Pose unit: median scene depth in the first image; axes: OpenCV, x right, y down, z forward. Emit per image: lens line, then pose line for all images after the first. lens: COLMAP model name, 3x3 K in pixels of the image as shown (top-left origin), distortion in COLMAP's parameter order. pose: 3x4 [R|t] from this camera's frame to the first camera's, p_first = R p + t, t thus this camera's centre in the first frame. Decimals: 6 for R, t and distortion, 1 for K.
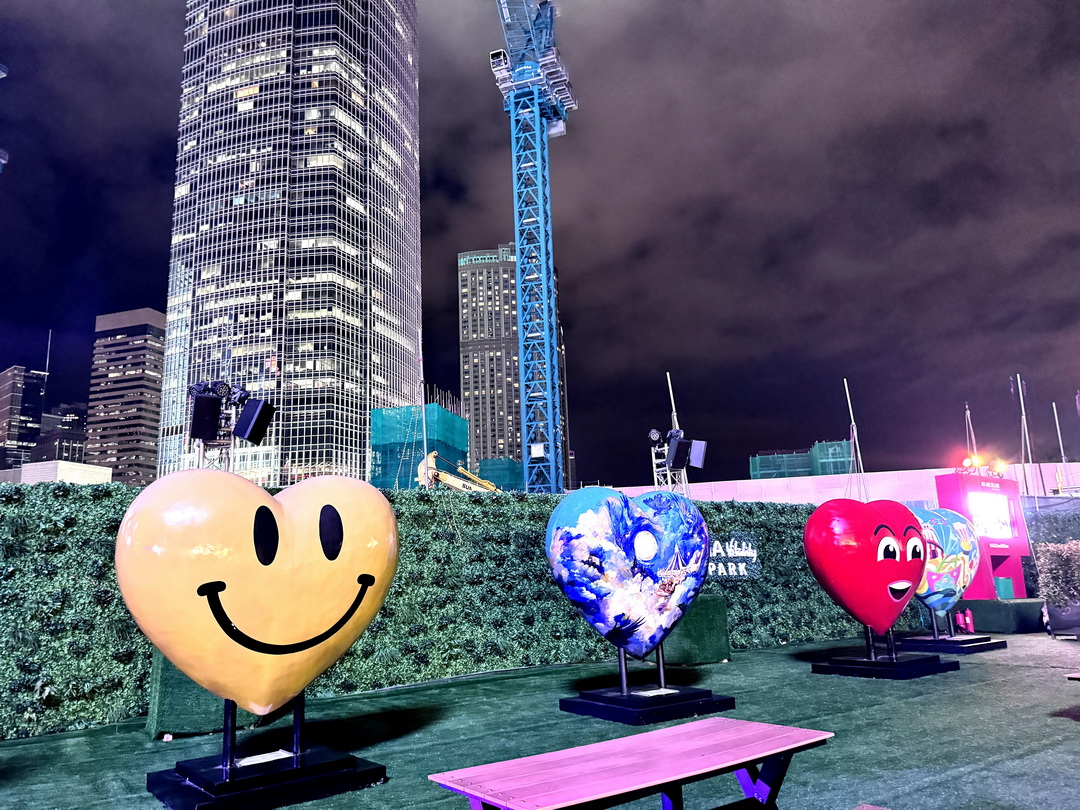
lens RADIAL K [[745.3, 0, 542.1], [0, 745.3, 413.8], [0, 0, 1]] dist [0.079627, -0.124403]
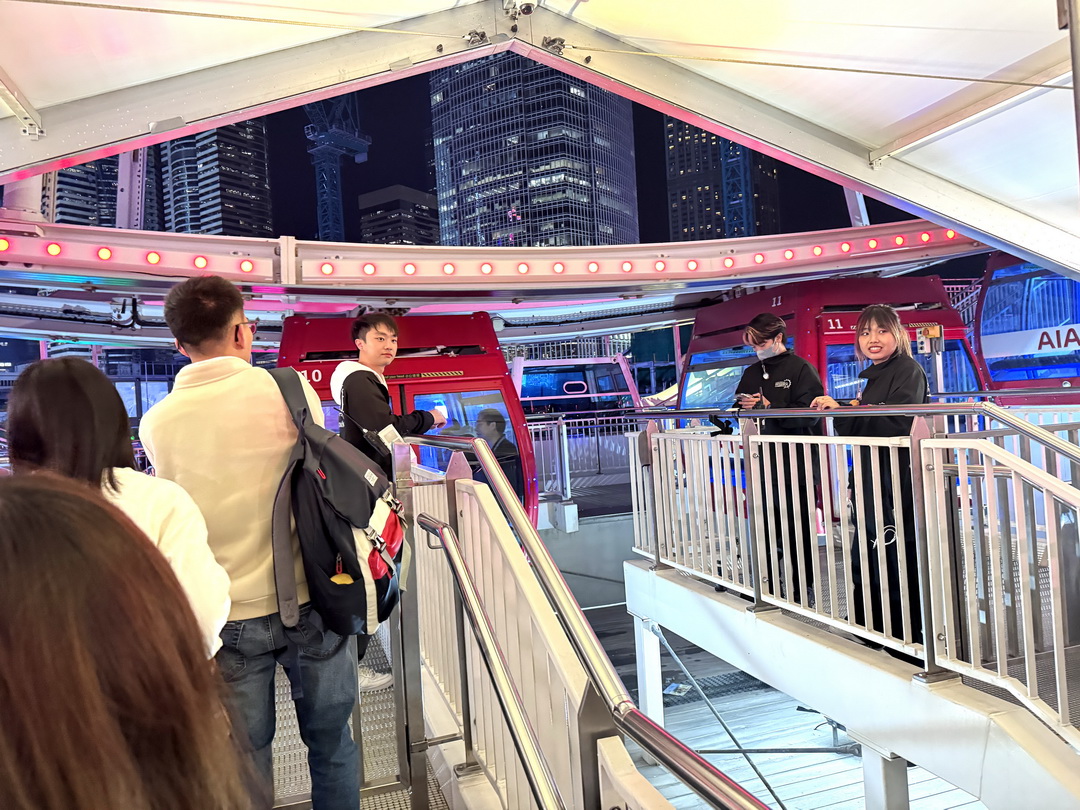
lens RADIAL K [[745.3, 0, 542.1], [0, 745.3, 413.8], [0, 0, 1]] dist [0.079627, -0.124403]
pose [[0.960721, -0.018735, -0.276882, 0.009072], [0.080253, 0.973845, 0.212567, -0.049247], [0.265658, -0.226438, 0.937097, -0.209373]]
